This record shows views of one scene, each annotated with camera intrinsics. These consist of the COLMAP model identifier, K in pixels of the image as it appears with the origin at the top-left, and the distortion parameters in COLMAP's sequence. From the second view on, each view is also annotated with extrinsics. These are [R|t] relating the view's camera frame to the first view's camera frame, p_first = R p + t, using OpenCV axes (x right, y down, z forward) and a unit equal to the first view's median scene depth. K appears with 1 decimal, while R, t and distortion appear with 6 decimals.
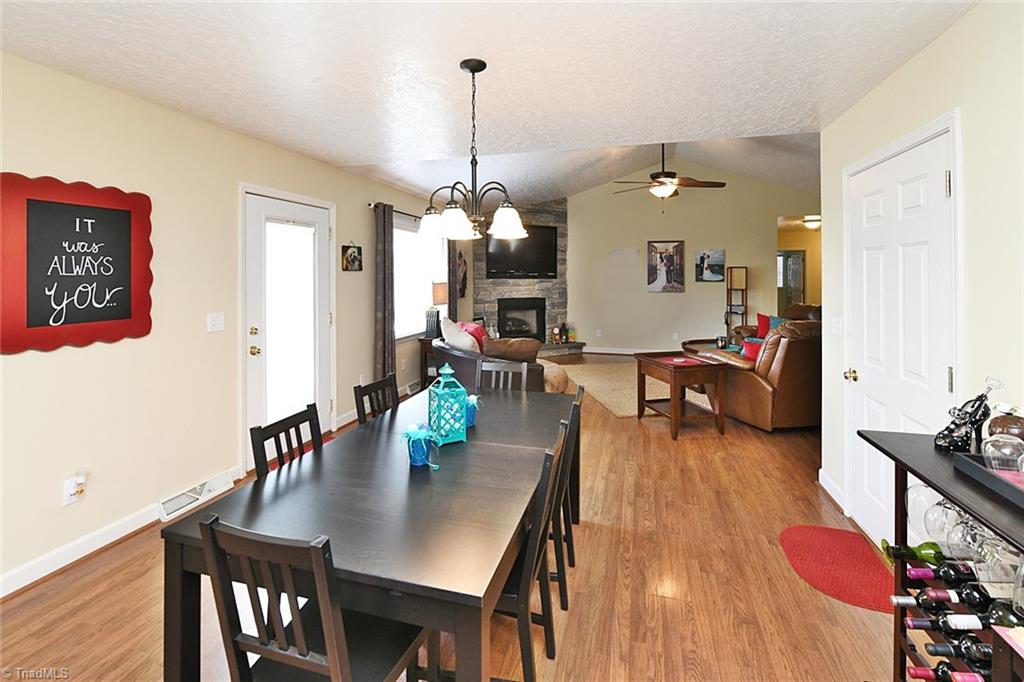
lens RADIAL K [[449.3, 0, 516.2], [0, 449.3, 276.2], [0, 0, 1]] dist [-0.003777, -0.000566]
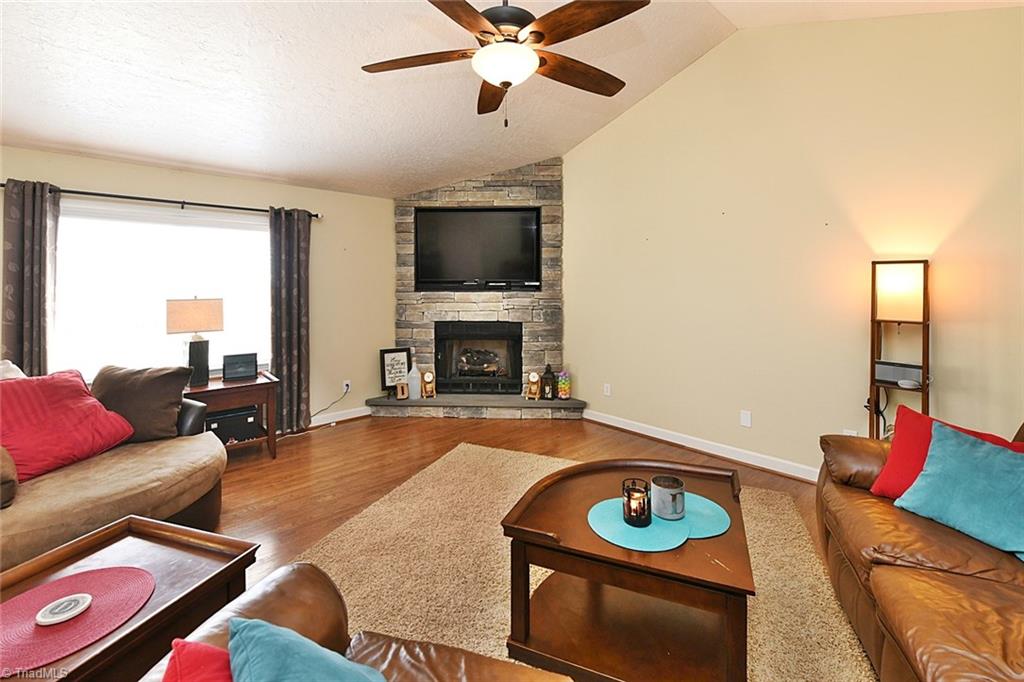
lens RADIAL K [[436.1, 0, 512.8], [0, 436.1, 285.2], [0, 0, 1]] dist [-0.010014, -0.000057]
pose [[0.847976, -0.005097, -0.530011, 0.387389], [0.003707, 0.999986, -0.003686, -0.000736], [0.530022, 0.001161, 0.847983, 0.497576]]
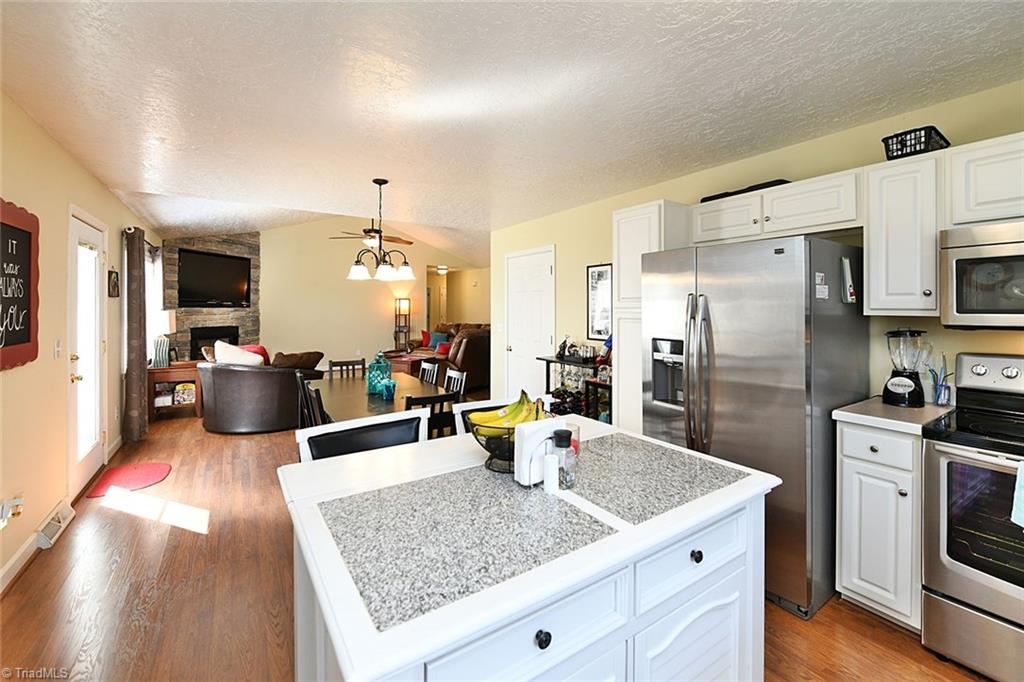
lens RADIAL K [[424.2, 0, 515.4], [0, 424.2, 305.8], [0, 0, 1]] dist [-0.011054, -0.000214]
pose [[0.655757, 0.002402, 0.754968, -0.260617], [0.000805, 0.999992, -0.003881, 0.005925], [-0.754972, 0.003152, 0.655750, -0.124934]]
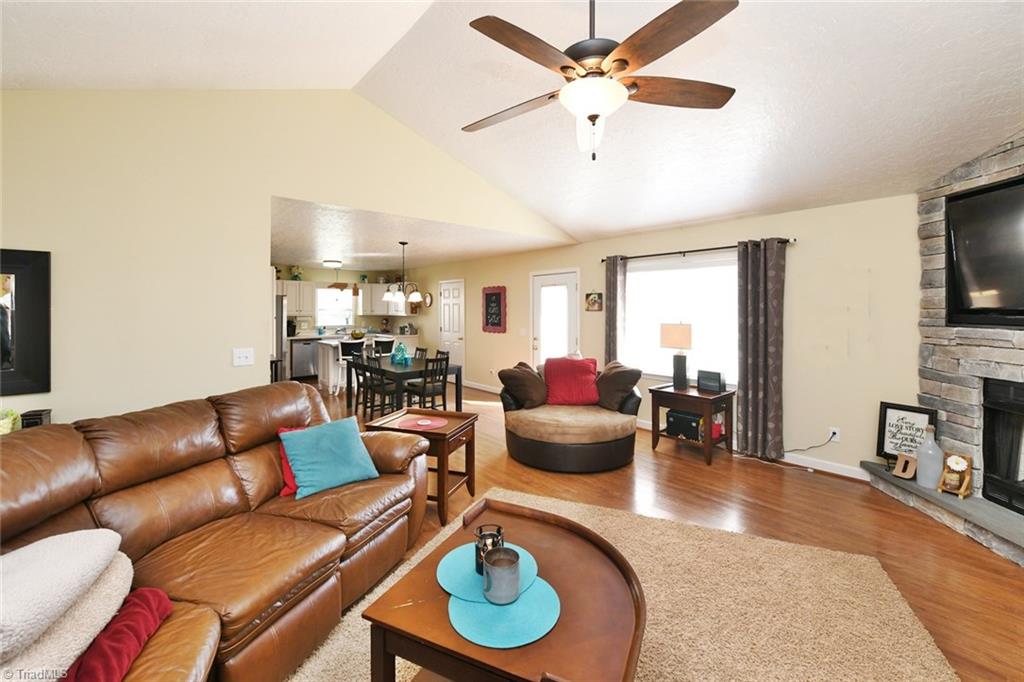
lens RADIAL K [[425.5, 0, 511.2], [0, 425.5, 308.6], [0, 0, 1]] dist [-0.001006, -0.000056]
pose [[-0.553869, -0.000591, -0.832604, 0.490824], [-0.001464, 0.999999, 0.000264, -0.010120], [0.832602, 0.001365, -0.553869, 0.835693]]
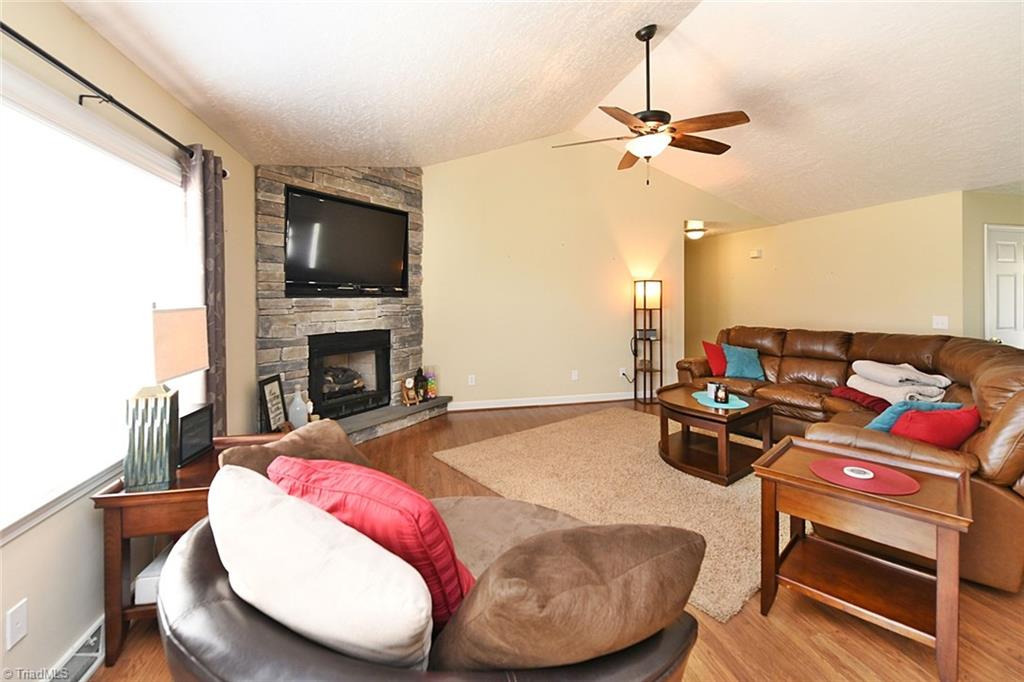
lens RADIAL K [[442.7, 0, 516.4], [0, 442.7, 296.0], [0, 0, 1]] dist [0.000683, -0.000004]
pose [[0.869668, -0.002993, 0.493628, -0.082213], [0.003585, 0.999994, -0.000254, 0.004969], [-0.493624, 0.001990, 0.869673, 0.420248]]
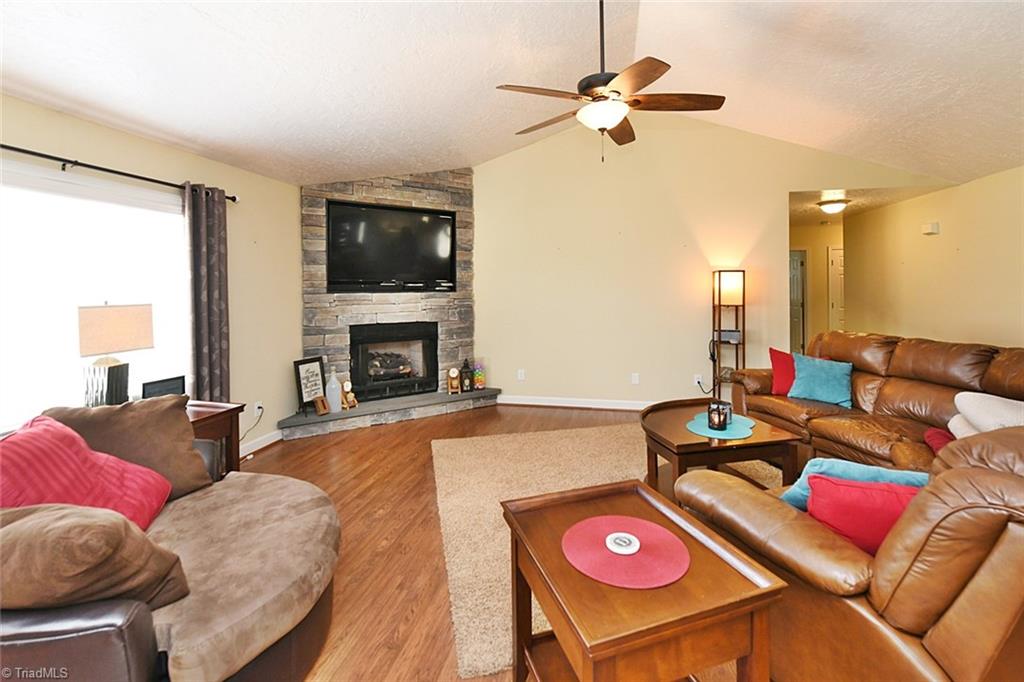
lens RADIAL K [[442.2, 0, 518.1], [0, 442.2, 289.4], [0, 0, 1]] dist [-0.008628, -0.000046]
pose [[0.997855, -0.009344, 0.064792, 0.144537], [0.009143, 0.999952, 0.003398, 0.001033], [-0.064821, -0.002799, 0.997893, 0.372084]]
